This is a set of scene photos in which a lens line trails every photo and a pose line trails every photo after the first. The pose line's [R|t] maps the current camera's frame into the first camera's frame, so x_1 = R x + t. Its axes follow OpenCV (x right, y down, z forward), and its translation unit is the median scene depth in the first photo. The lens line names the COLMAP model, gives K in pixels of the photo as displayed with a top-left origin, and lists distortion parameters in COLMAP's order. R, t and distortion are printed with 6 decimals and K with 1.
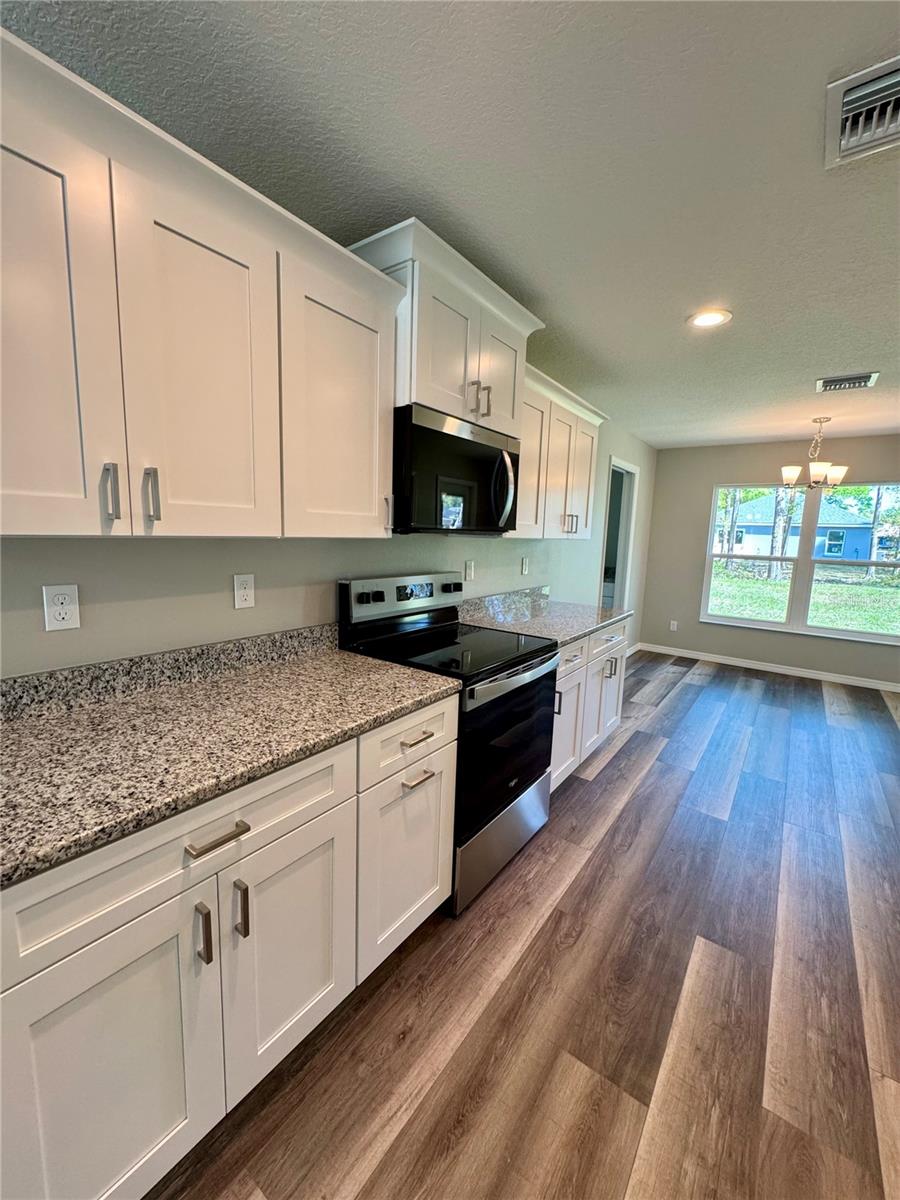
lens RADIAL K [[481.2, 0, 450.7], [0, 481.2, 600.5], [0, 0, 1]] dist [-0.000431, 0.000473]
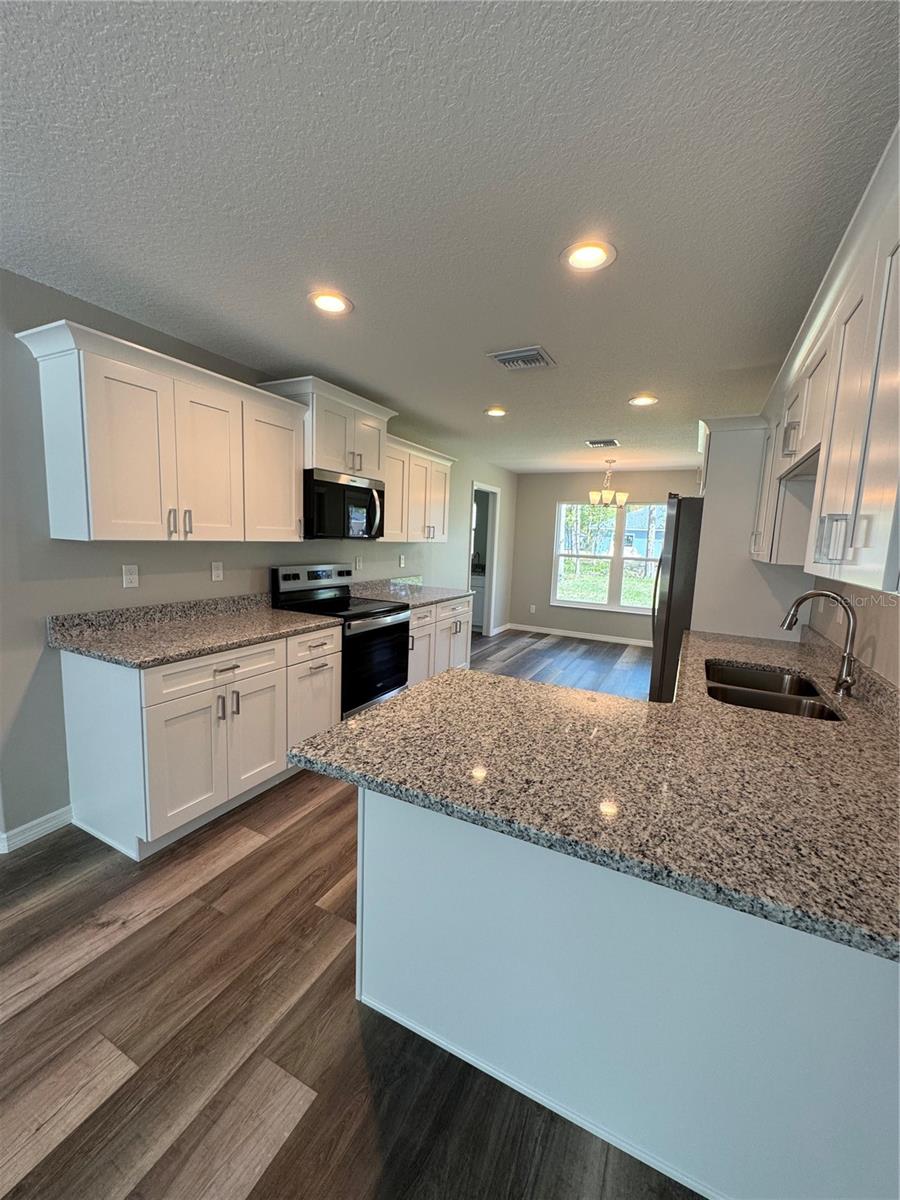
lens RADIAL K [[481.2, 0, 448.7], [0, 481.2, 601.3], [0, 0, 1]] dist [-0.000431, 0.000473]
pose [[0.987614, -0.014612, 0.156220, 0.109659], [0.014988, 0.999887, -0.001230, 0.087198], [-0.156184, 0.003557, 0.987722, -0.724229]]
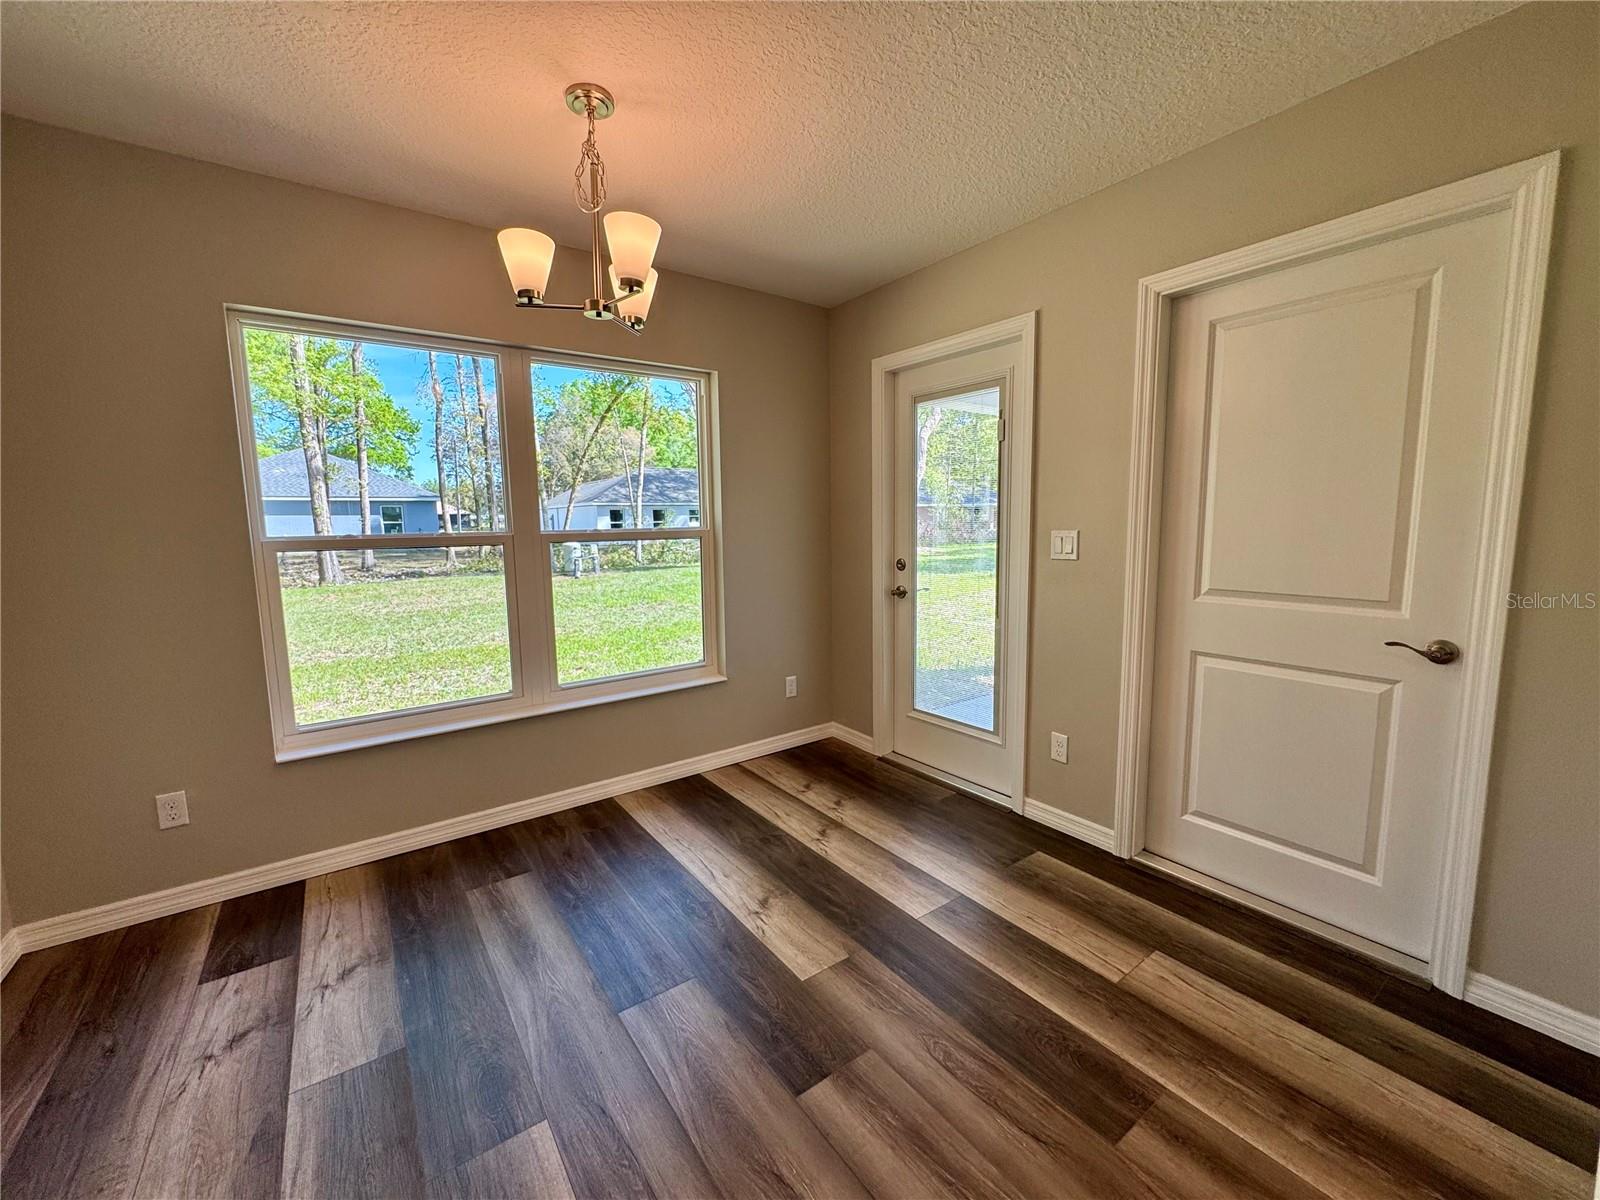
lens RADIAL K [[641.6, 0, 806.8], [0, 641.6, 593.4], [0, 0, 1]] dist [-0.000431, 0.000473]
pose [[0.303989, -0.144868, 0.941597, 0.718402], [0.160078, 0.982085, 0.099417, -0.140603], [-0.939130, 0.120508, 0.321733, 1.543014]]
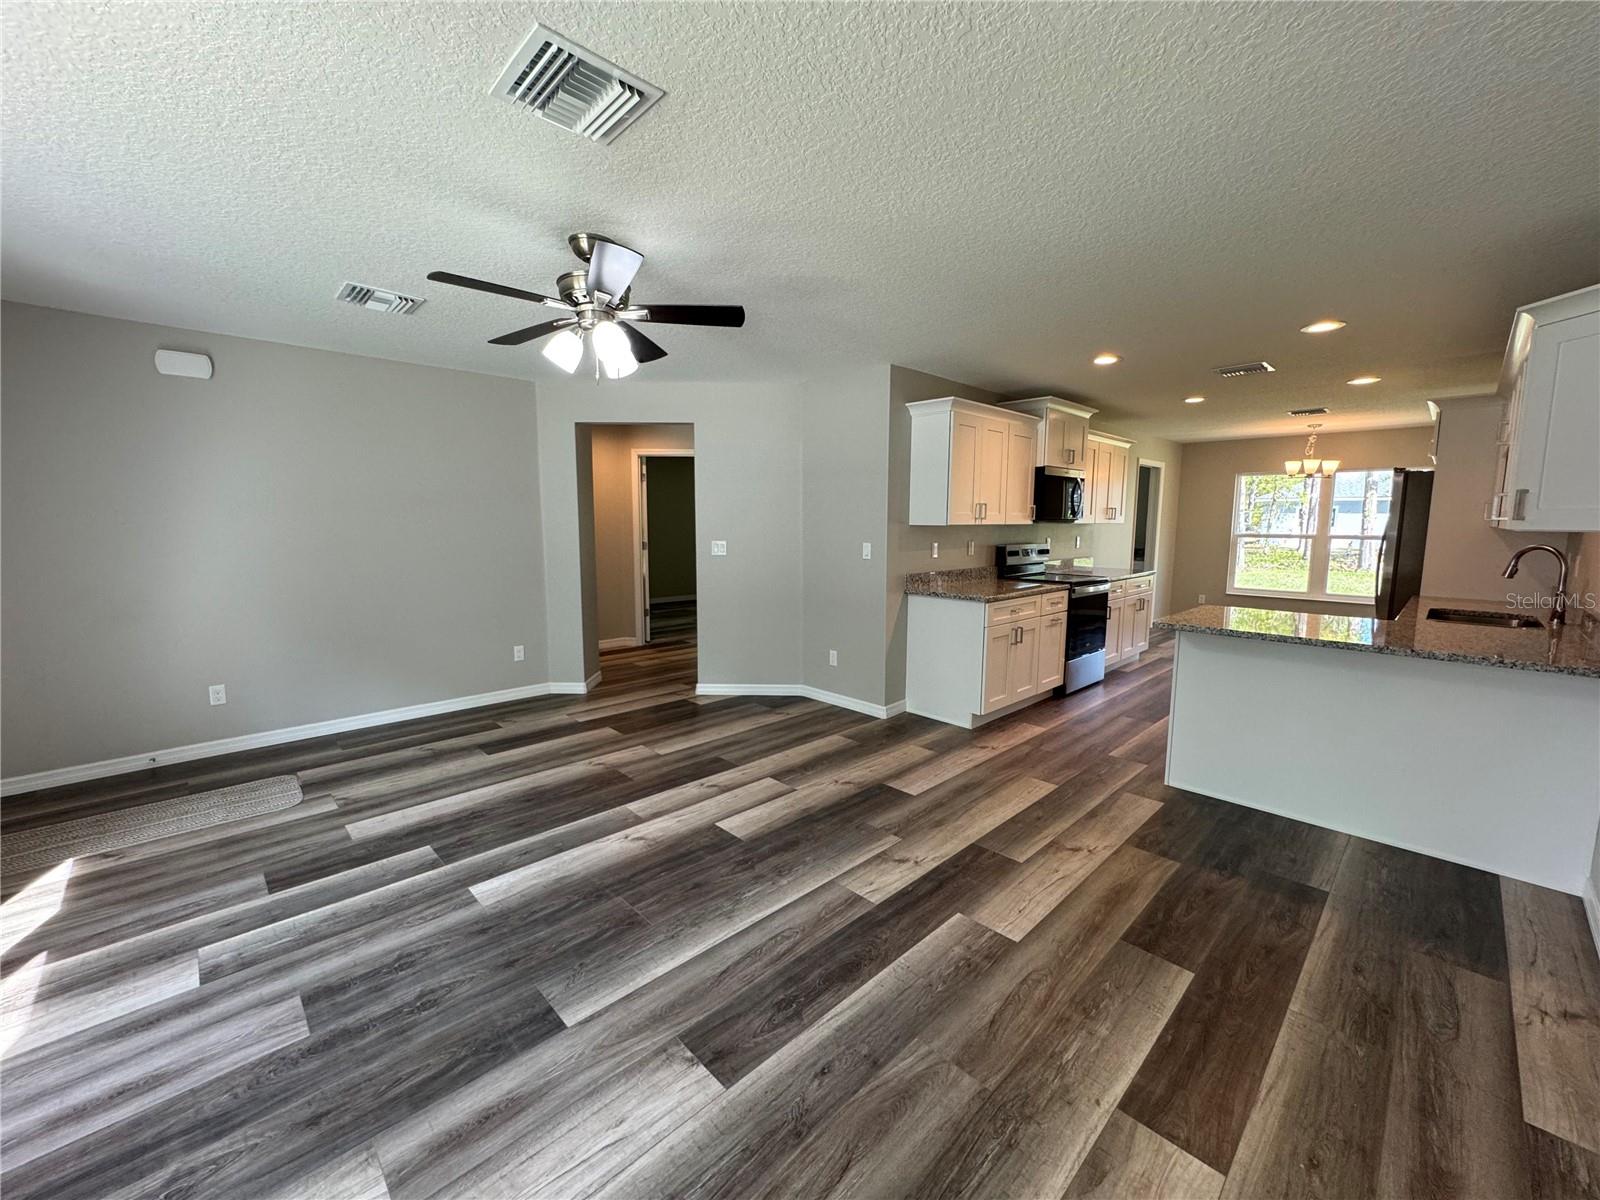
lens RADIAL K [[641.6, 0, 799.8], [0, 641.6, 599.7], [0, 0, 1]] dist [-0.000431, 0.000473]
pose [[0.985538, -0.006348, -0.169338, -0.597689], [0.002834, 0.999776, -0.020985, 0.243998], [0.169433, 0.020201, 0.985335, -1.833971]]
